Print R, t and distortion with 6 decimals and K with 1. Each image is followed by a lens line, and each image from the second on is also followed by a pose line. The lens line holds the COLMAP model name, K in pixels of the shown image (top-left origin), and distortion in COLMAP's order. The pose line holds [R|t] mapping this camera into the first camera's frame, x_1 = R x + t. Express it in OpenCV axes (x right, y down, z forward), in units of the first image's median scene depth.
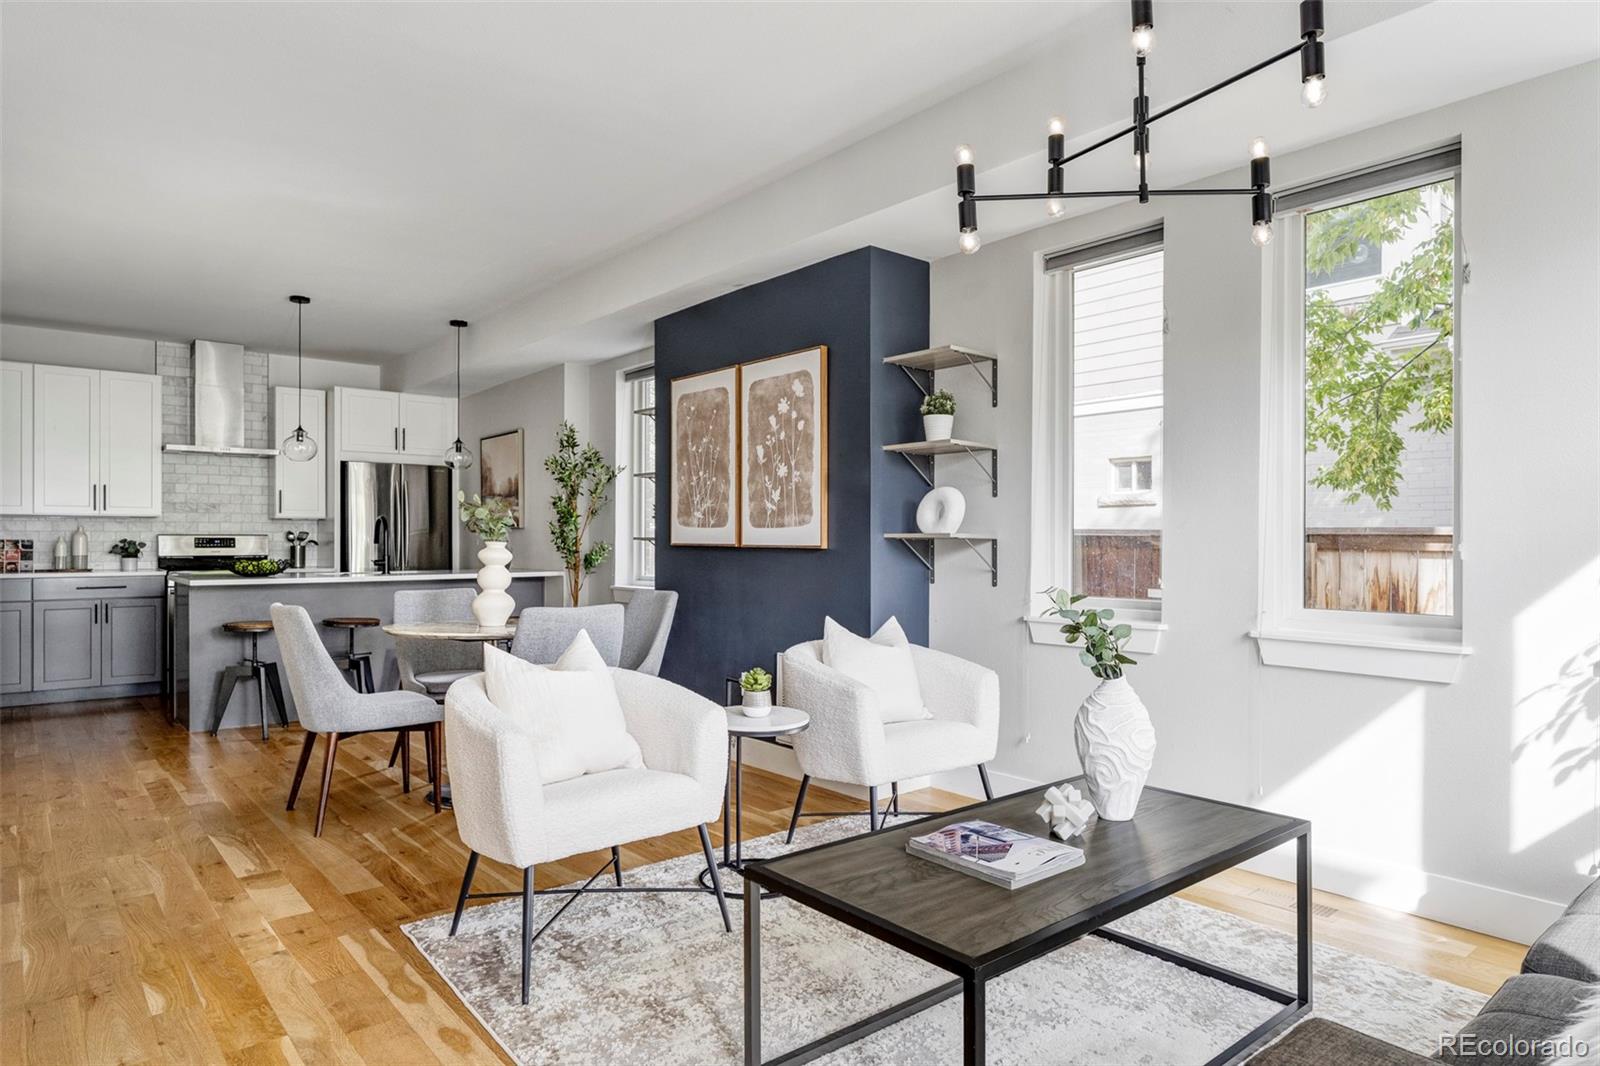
lens RADIAL K [[959.9, 0, 800.0], [0, 959.9, 533.0], [0, 0, 1]] dist [-0.003288, 0.002321]
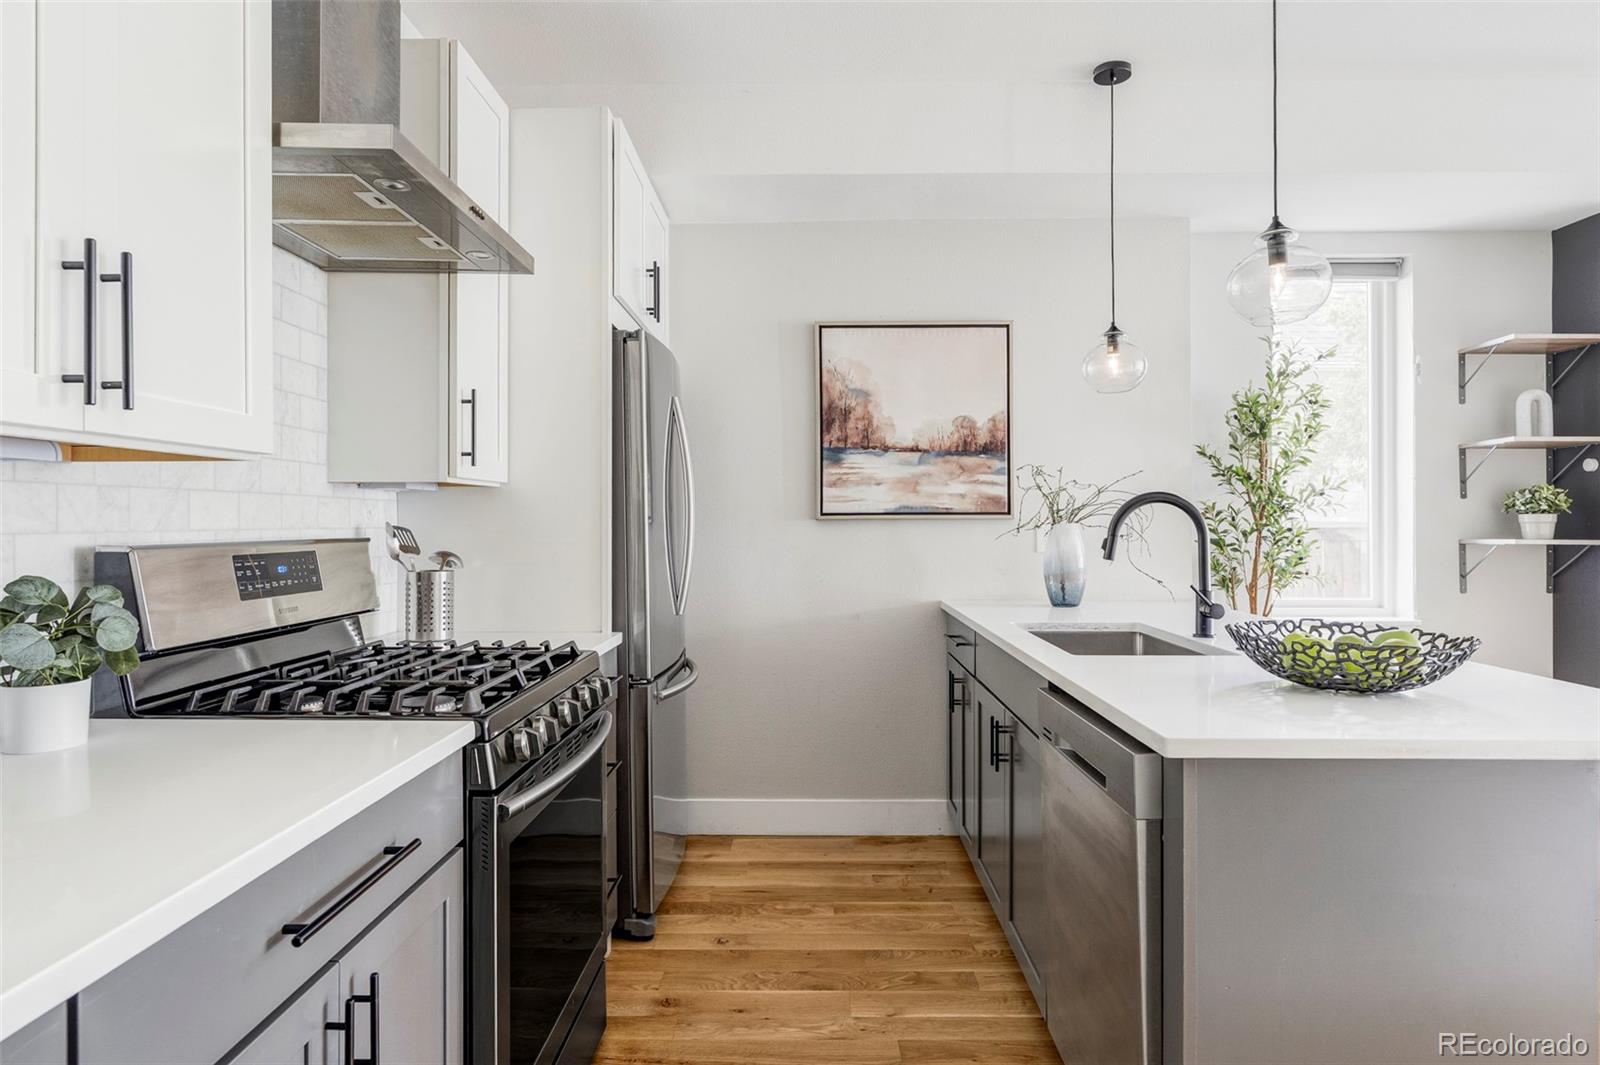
lens RADIAL K [[929.5, 0, 809.4], [0, 929.5, 515.8], [0, 0, 1]] dist [0.000495, 0.000377]
pose [[0.645014, 0.004049, 0.764160, -0.738518], [-0.007715, 0.999970, 0.001214, -0.006627], [-0.764132, -0.006679, 0.645025, 0.775145]]
